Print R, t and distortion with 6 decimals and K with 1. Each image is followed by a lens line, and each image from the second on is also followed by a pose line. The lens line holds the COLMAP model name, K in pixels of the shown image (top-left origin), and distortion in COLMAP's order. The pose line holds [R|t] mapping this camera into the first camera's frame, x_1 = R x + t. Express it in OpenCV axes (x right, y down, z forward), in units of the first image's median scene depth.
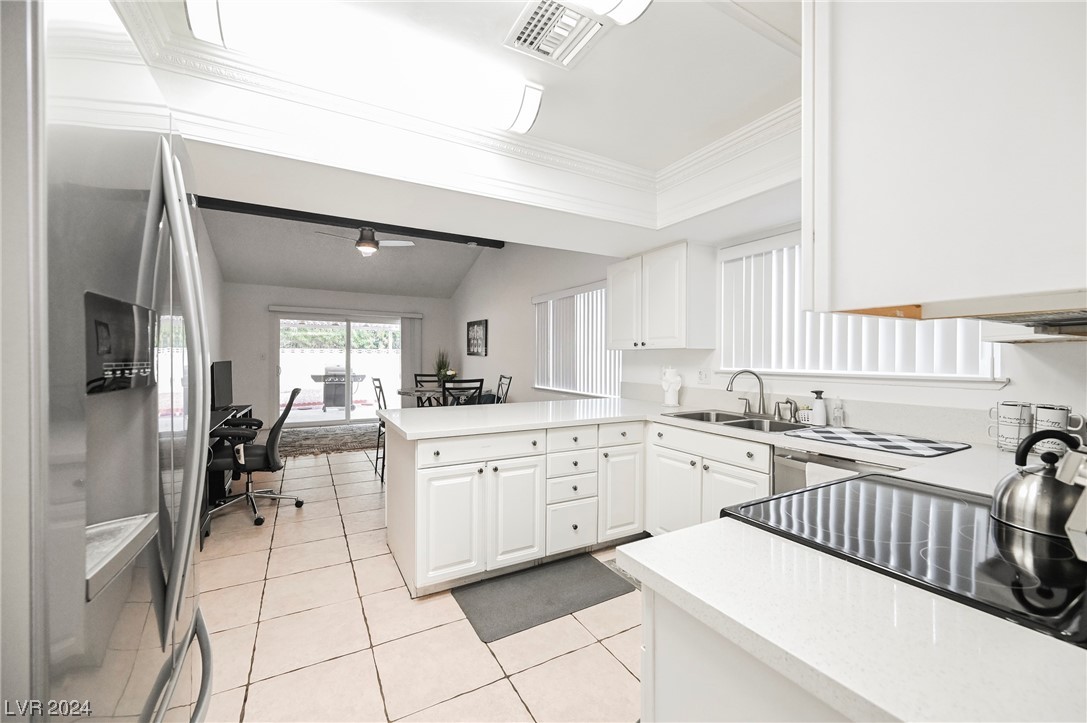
lens RADIAL K [[438.5, 0, 548.6], [0, 438.5, 367.0], [0, 0, 1]] dist [0.018776, 0.000200]
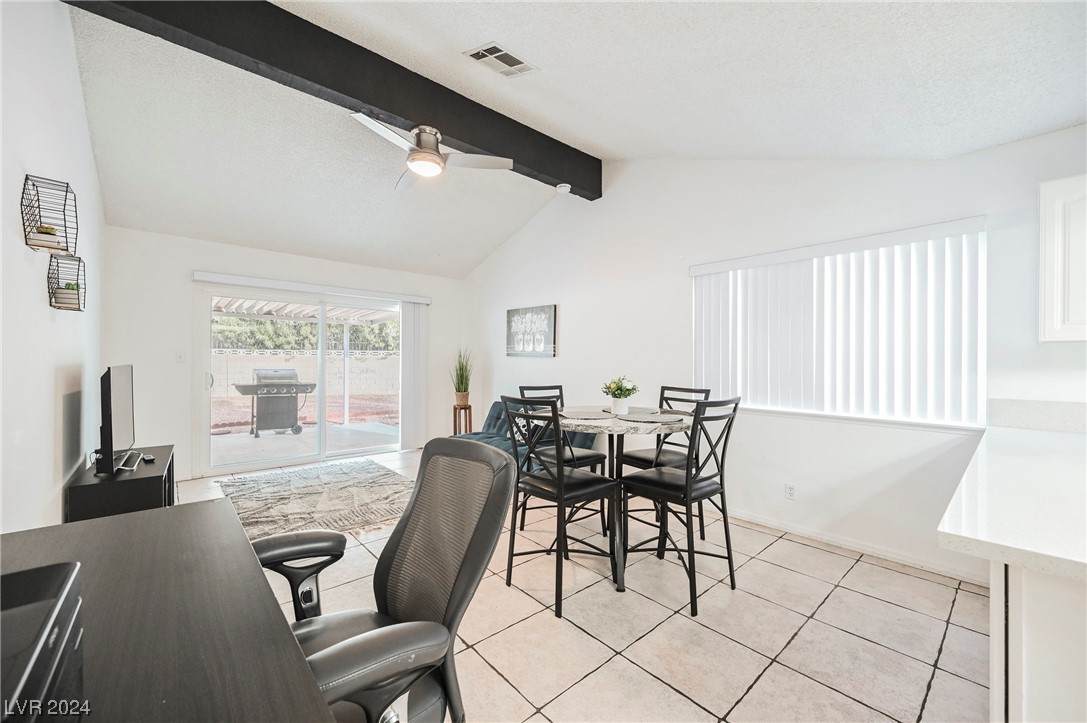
lens RADIAL K [[438.5, 0, 578.0], [0, 438.5, 370.4], [0, 0, 1]] dist [0.018776, 0.000200]
pose [[0.969011, -0.002671, 0.247005, -0.364557], [0.003738, 0.999986, -0.003854, 0.001543], [-0.246991, 0.004658, 0.969007, 0.392702]]
